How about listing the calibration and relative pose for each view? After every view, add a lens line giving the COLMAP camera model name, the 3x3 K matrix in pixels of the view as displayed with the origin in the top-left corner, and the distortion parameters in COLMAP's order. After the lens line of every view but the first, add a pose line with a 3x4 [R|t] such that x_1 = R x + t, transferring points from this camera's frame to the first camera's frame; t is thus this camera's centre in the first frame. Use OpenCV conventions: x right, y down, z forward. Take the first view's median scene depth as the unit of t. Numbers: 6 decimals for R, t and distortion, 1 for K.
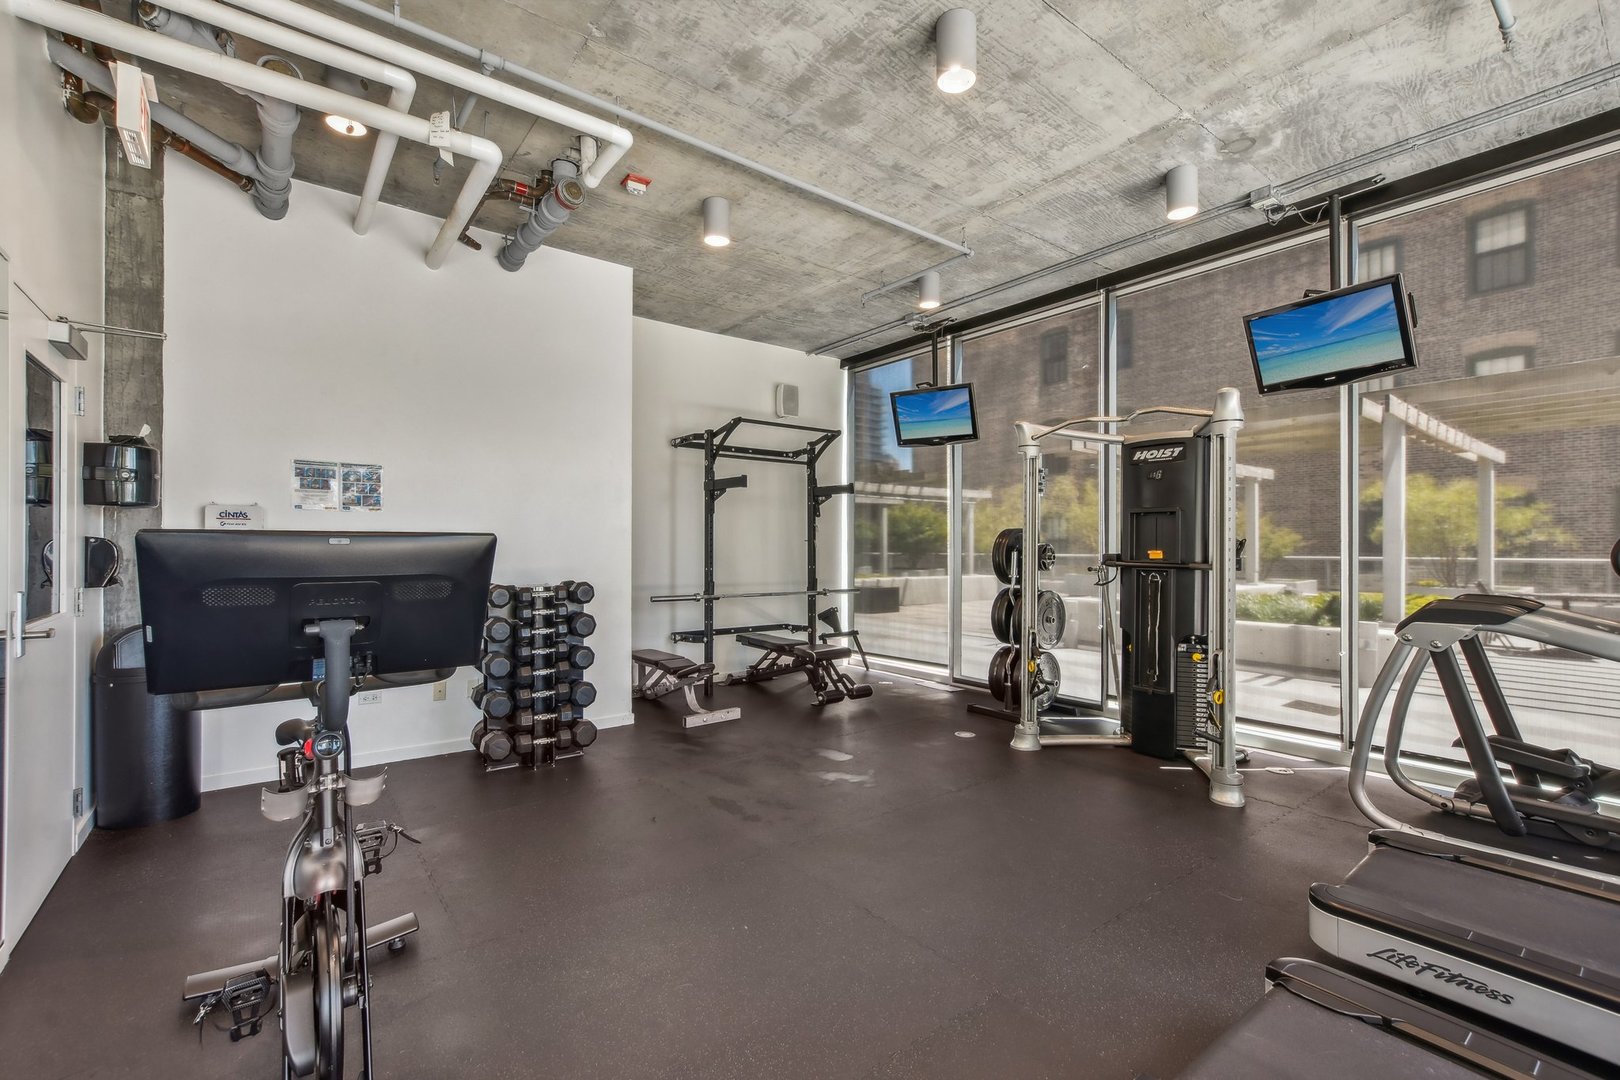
lens RADIAL K [[719.5, 0, 819.6], [0, 719.5, 541.4], [0, 0, 1]] dist [-0.015904, 0.002985]
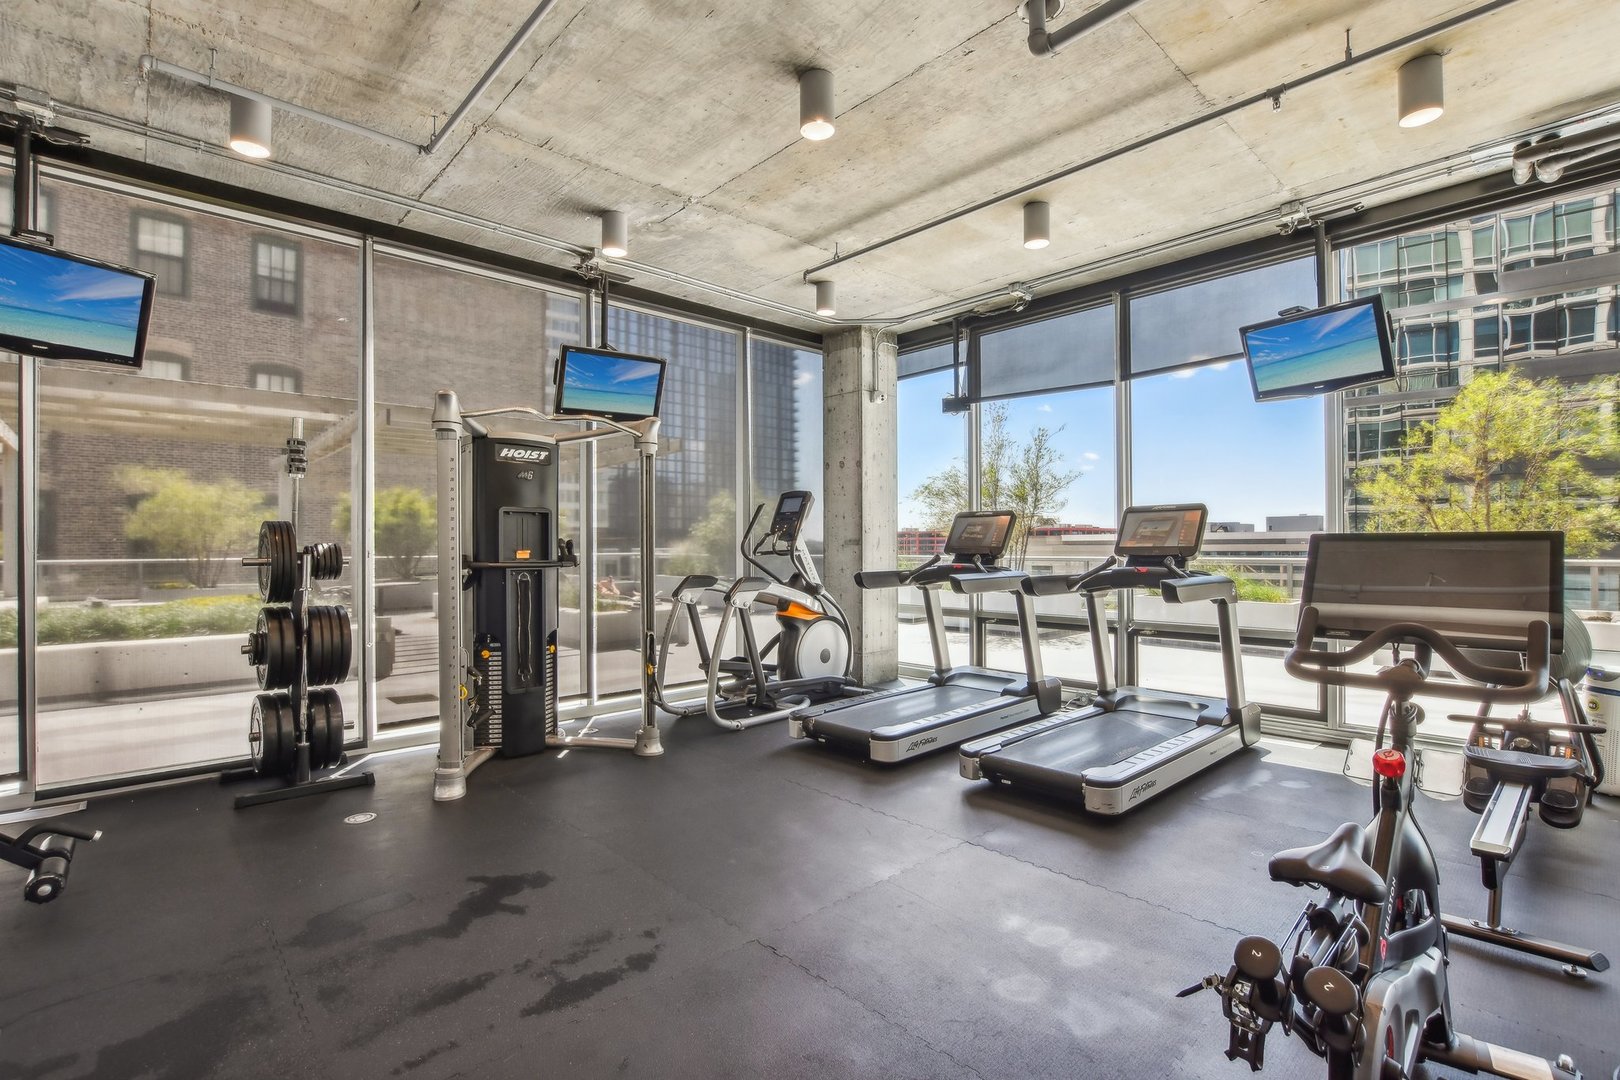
lens RADIAL K [[719.5, 0, 818.2], [0, 719.5, 546.7], [0, 0, 1]] dist [-0.015904, 0.002985]
pose [[-0.078581, -0.002097, 0.996906, -0.570632], [-0.003038, 0.999994, 0.001864, 0.004400], [-0.996903, -0.002882, -0.078587, 0.672707]]
